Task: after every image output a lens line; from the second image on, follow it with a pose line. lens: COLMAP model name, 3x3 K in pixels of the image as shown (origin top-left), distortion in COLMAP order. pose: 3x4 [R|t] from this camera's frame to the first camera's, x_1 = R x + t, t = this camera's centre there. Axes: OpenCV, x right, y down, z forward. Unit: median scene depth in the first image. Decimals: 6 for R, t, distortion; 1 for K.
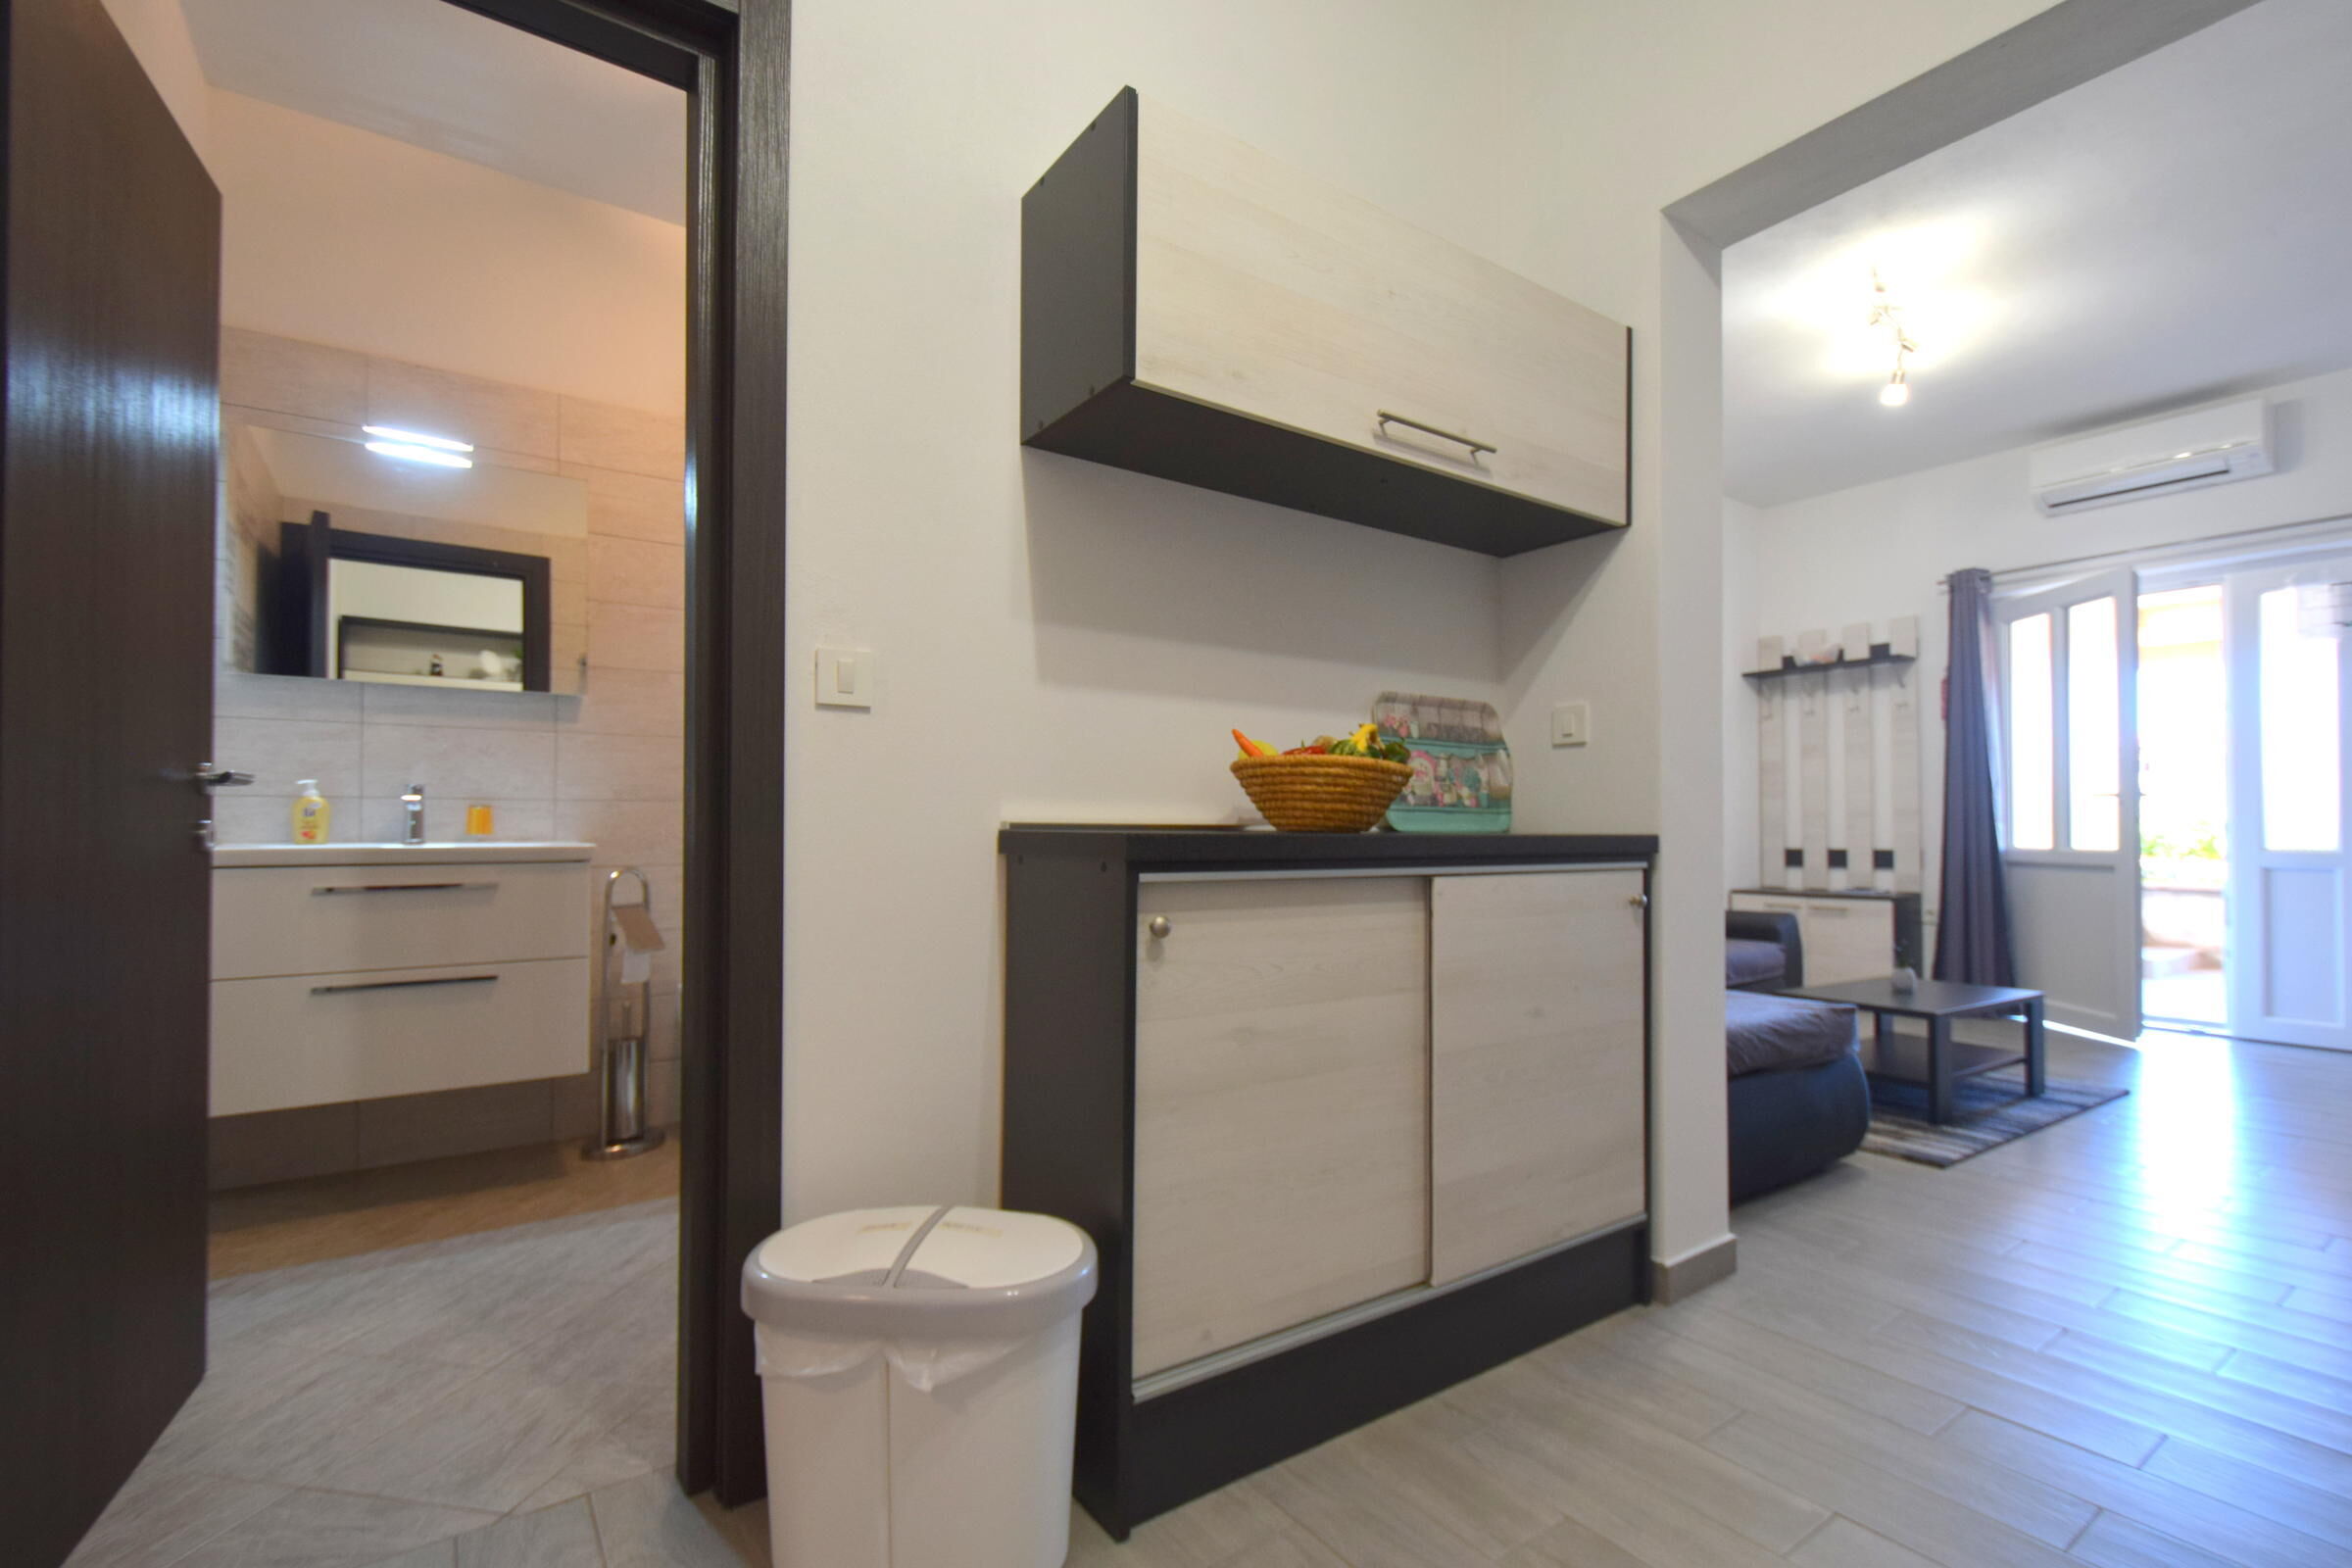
lens RADIAL K [[1059.3, 0, 1178.2], [0, 1059.3, 817.7], [0, 0, 1]] dist [0.012106, -0.011423]
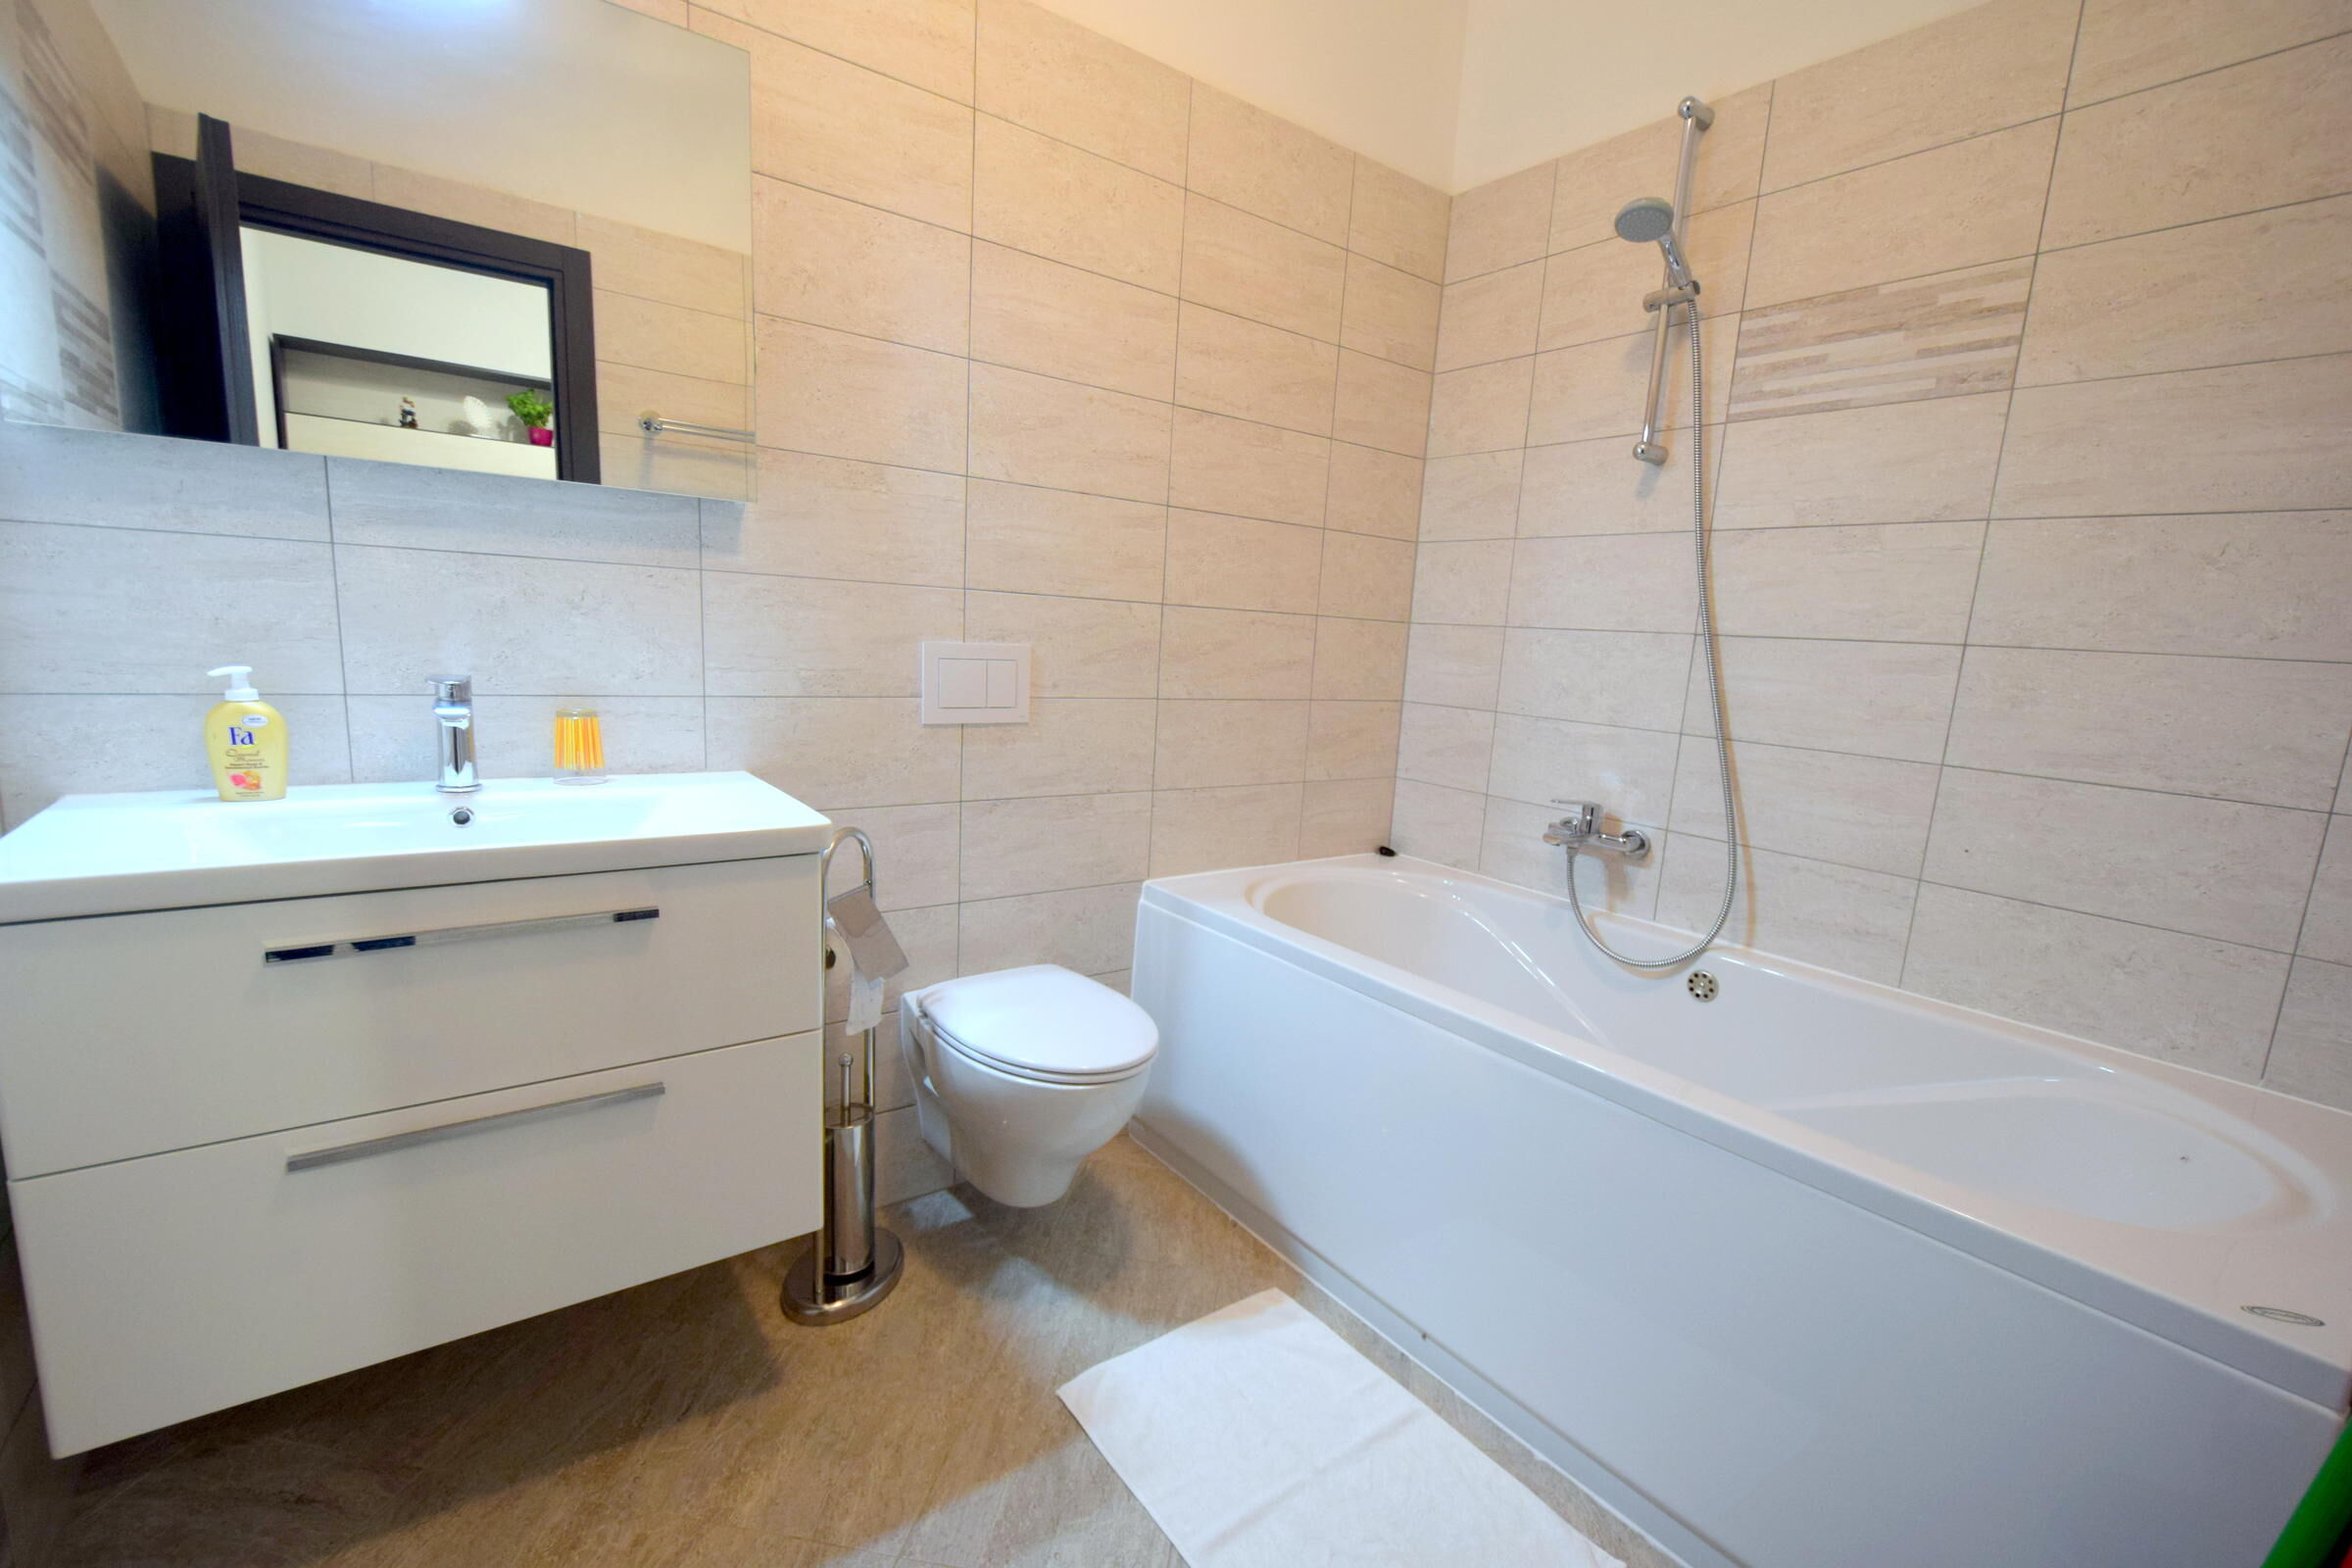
lens RADIAL K [[1046.9, 0, 1185.9], [0, 1046.9, 810.4], [0, 0, 1]] dist [-0.003935, -0.001491]
pose [[0.998140, 0.047463, 0.038257, -0.352626], [-0.053725, 0.981434, 0.184120, -0.071219], [-0.028808, -0.185833, 0.982159, 0.448194]]
